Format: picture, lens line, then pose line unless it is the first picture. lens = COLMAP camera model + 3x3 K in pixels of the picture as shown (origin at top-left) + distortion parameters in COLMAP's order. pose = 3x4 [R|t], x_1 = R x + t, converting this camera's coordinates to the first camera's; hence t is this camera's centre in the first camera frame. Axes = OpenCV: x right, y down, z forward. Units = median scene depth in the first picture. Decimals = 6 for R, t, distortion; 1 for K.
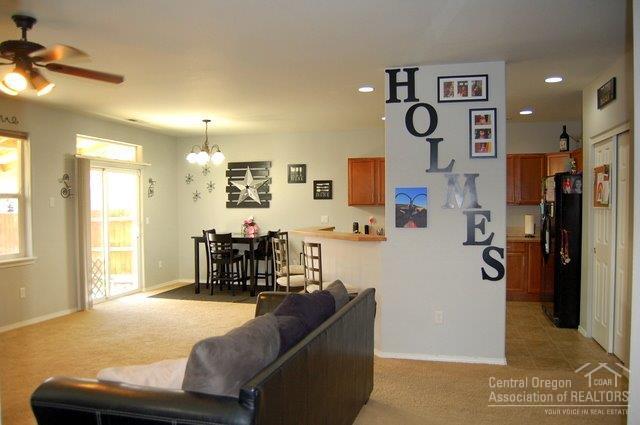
lens RADIAL K [[497.2, 0, 320.0], [0, 497.2, 212.5], [0, 0, 1]] dist [-0.090722, 0.004063]
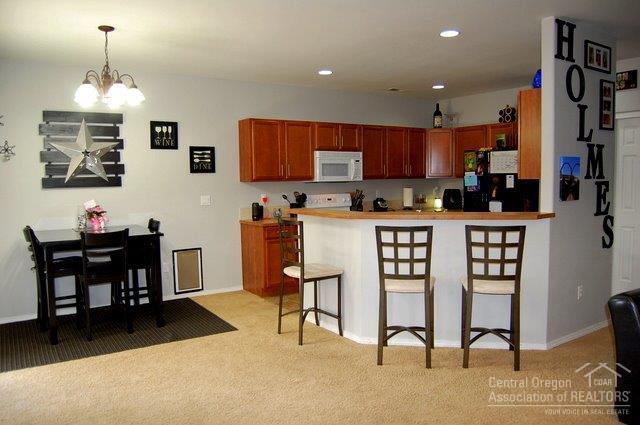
lens RADIAL K [[497.2, 0, 320.0], [0, 497.2, 212.5], [0, 0, 1]] dist [-0.090722, 0.004063]
pose [[0.662630, -0.056889, 0.746783, -0.421097], [0.024732, 0.998229, 0.054099, -0.003977], [-0.748538, -0.017378, 0.662864, 0.402593]]
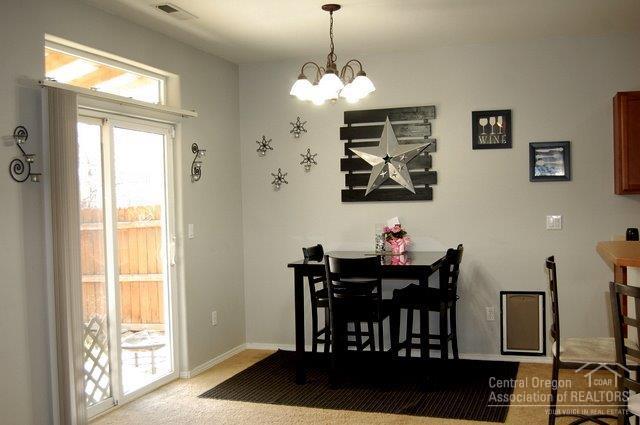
lens RADIAL K [[668.9, 0, 320.0], [0, 668.9, 212.5], [0, 0, 1]] dist [-0.070686, -0.012644]
pose [[0.997739, -0.013866, -0.065767, -0.176601], [0.014282, 0.999881, 0.005868, -0.003176], [0.065677, -0.006794, 0.997818, 0.345253]]
